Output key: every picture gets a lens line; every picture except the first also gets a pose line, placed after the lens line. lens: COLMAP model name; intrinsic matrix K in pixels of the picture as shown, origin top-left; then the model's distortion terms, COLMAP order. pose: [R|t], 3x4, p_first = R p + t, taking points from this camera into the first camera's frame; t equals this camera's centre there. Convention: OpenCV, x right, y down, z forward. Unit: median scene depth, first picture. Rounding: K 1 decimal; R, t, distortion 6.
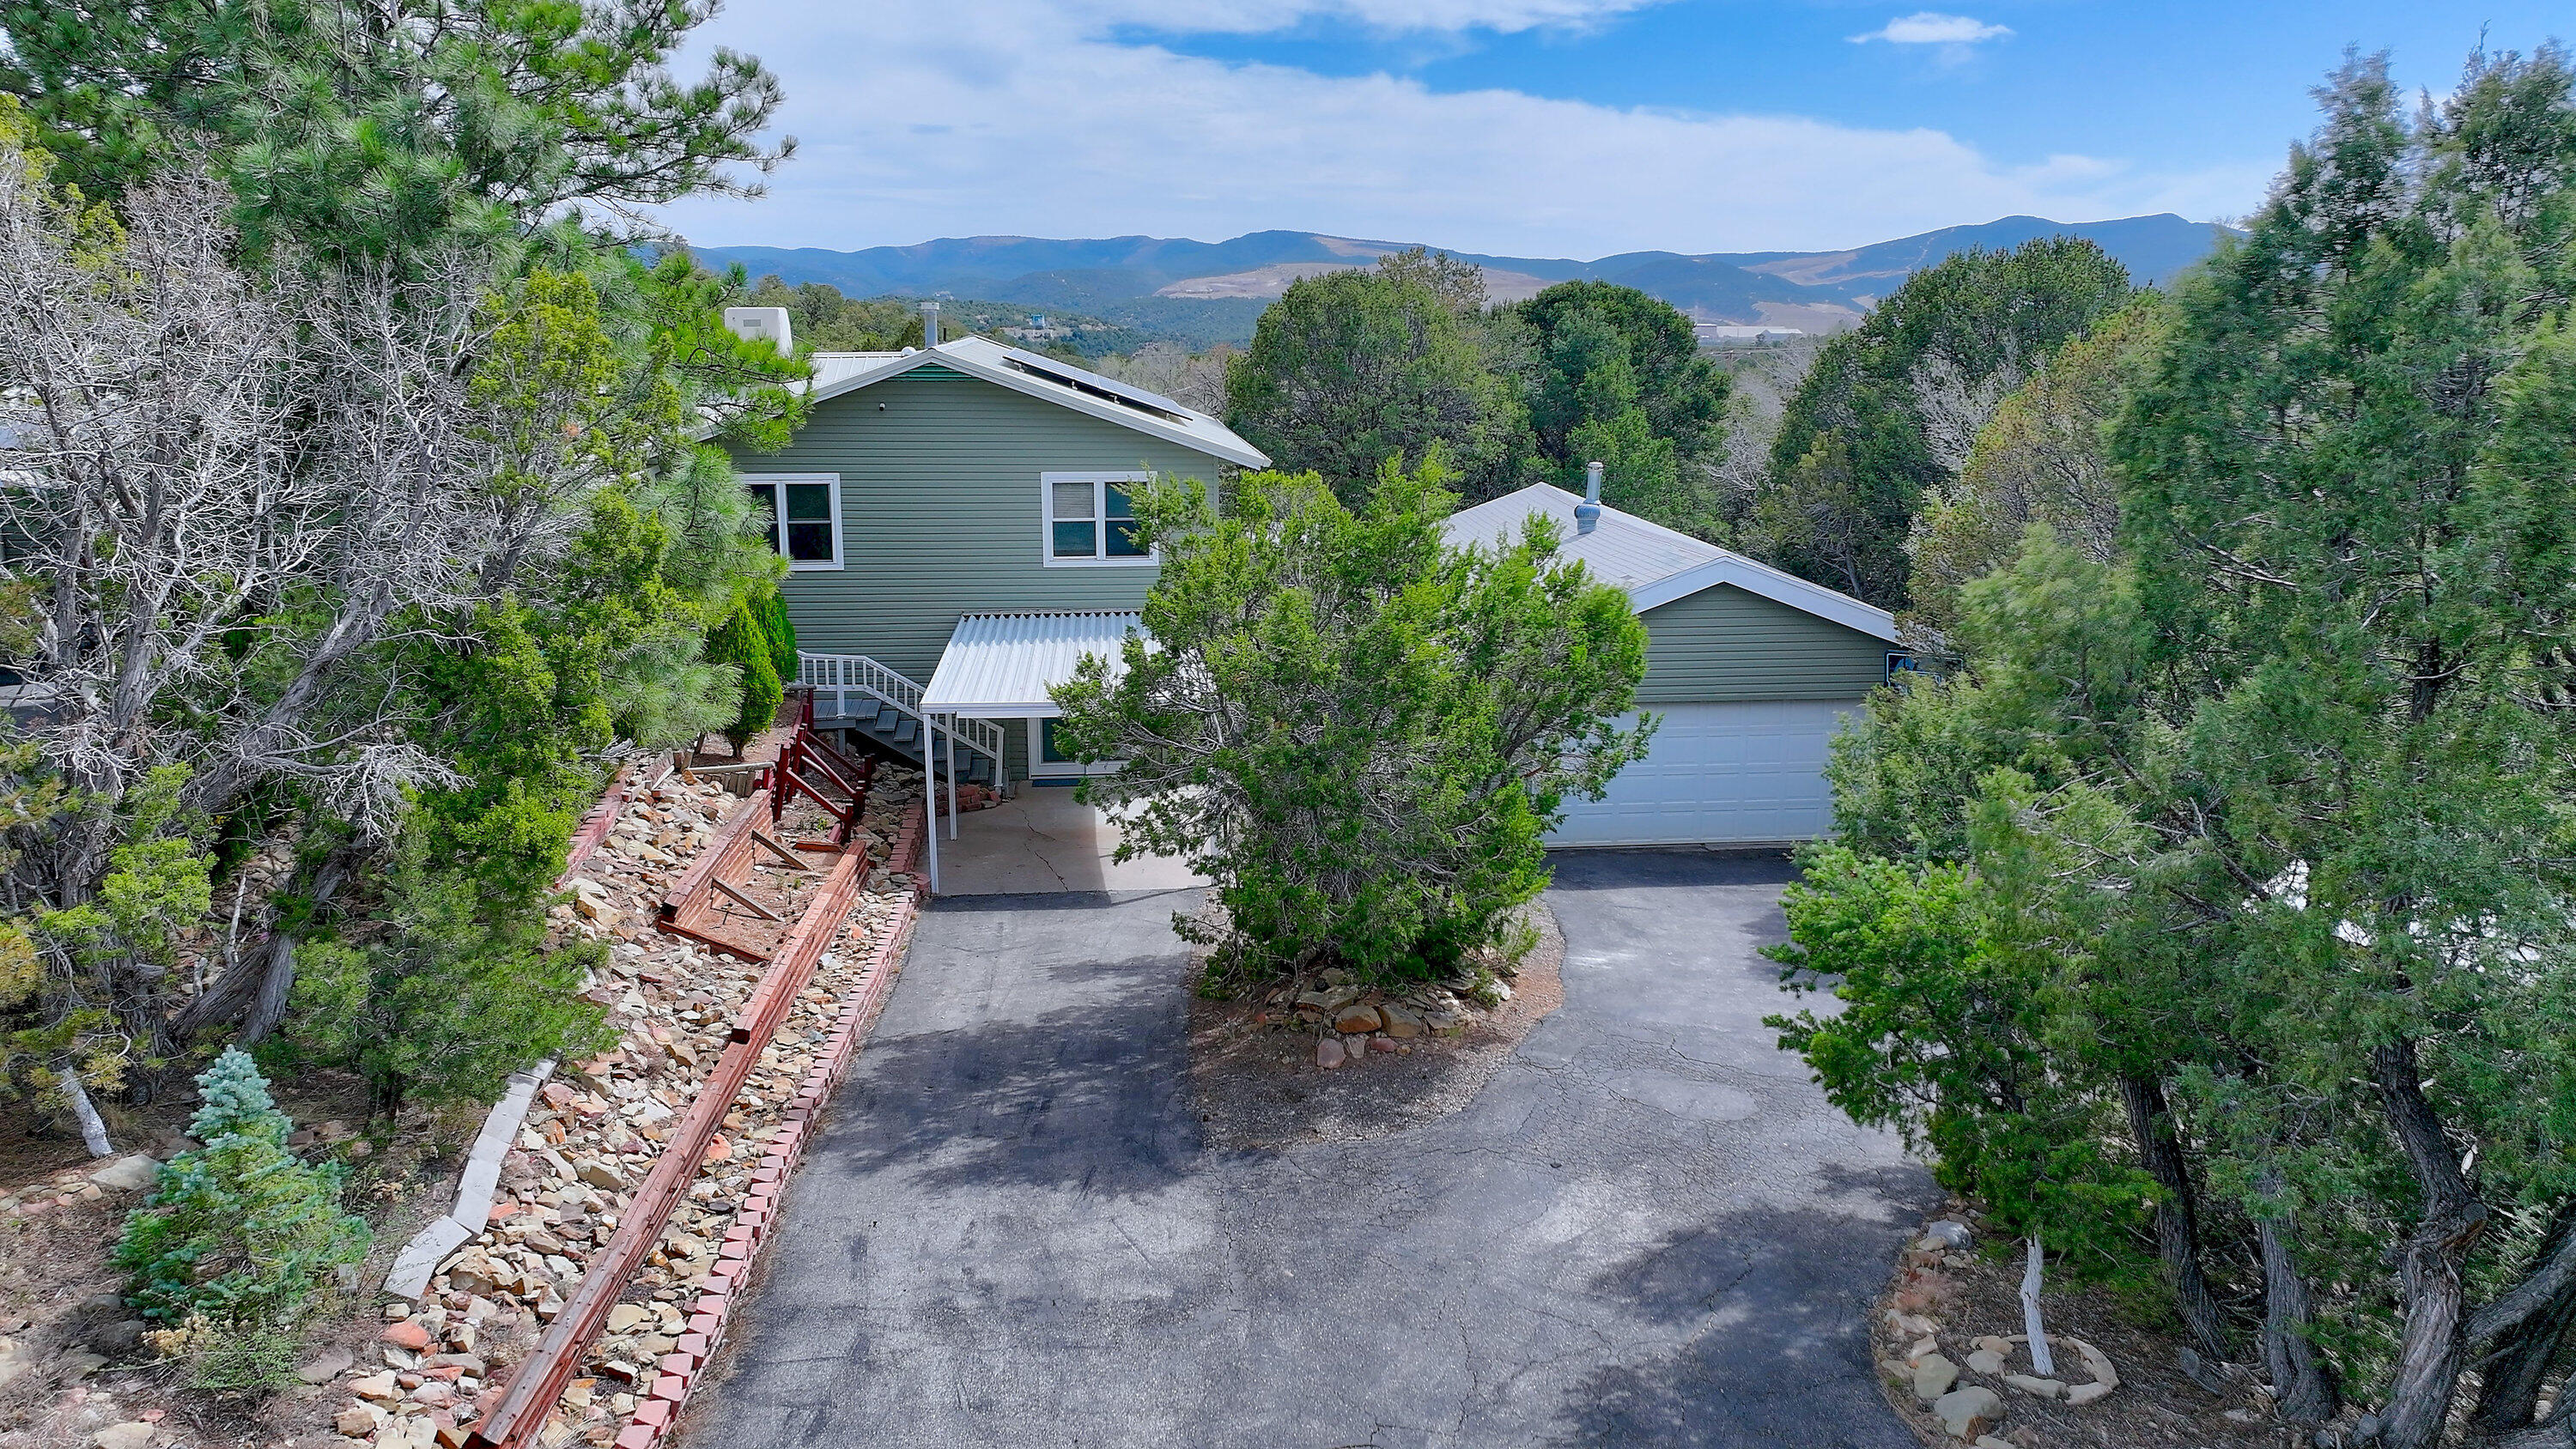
lens RADIAL K [[1681.3, 0, 1288.0], [0, 1681.3, 724.5], [0, 0, 1]] dist [0.019231, 0.001365]
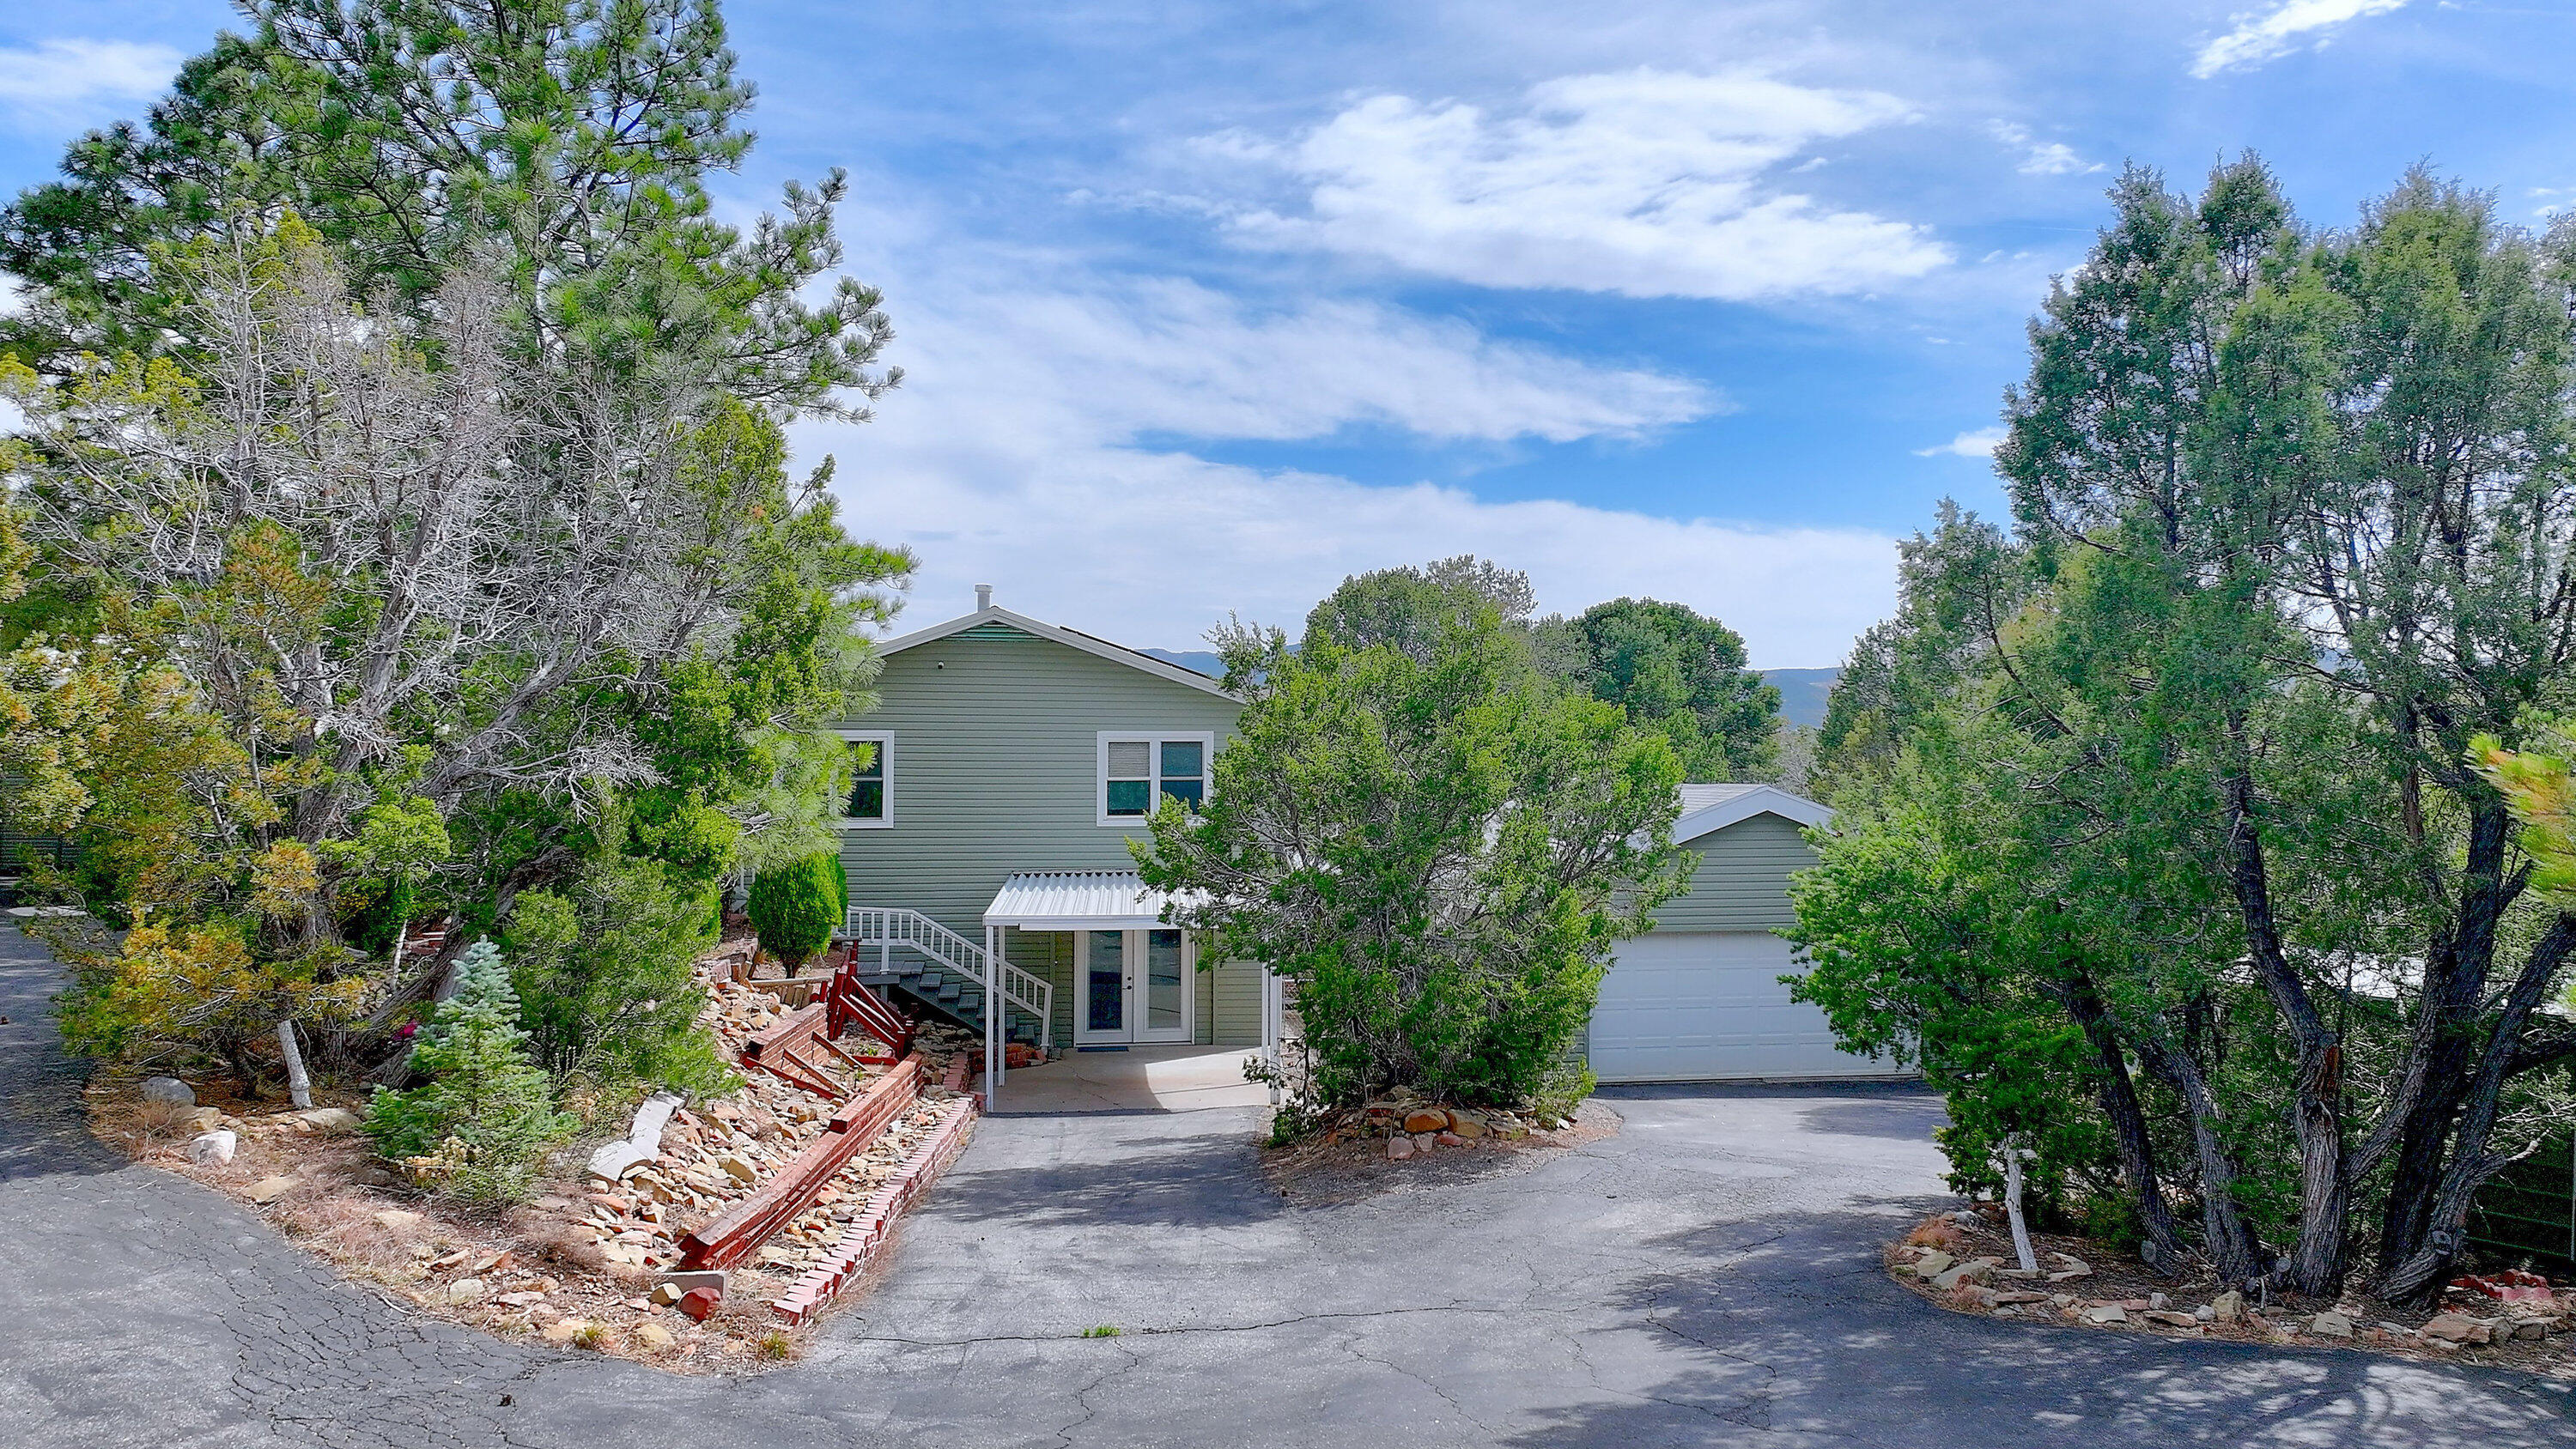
lens RADIAL K [[1801.9, 0, 1429.3], [0, 1801.9, 725.7], [0, 0, 1]] dist [0.025344, 0.000273]
pose [[0.998495, 0.002148, 0.054793, -0.016540], [0.009020, 0.979187, -0.202757, 0.143010], [-0.054088, 0.202947, 0.977695, -0.140167]]
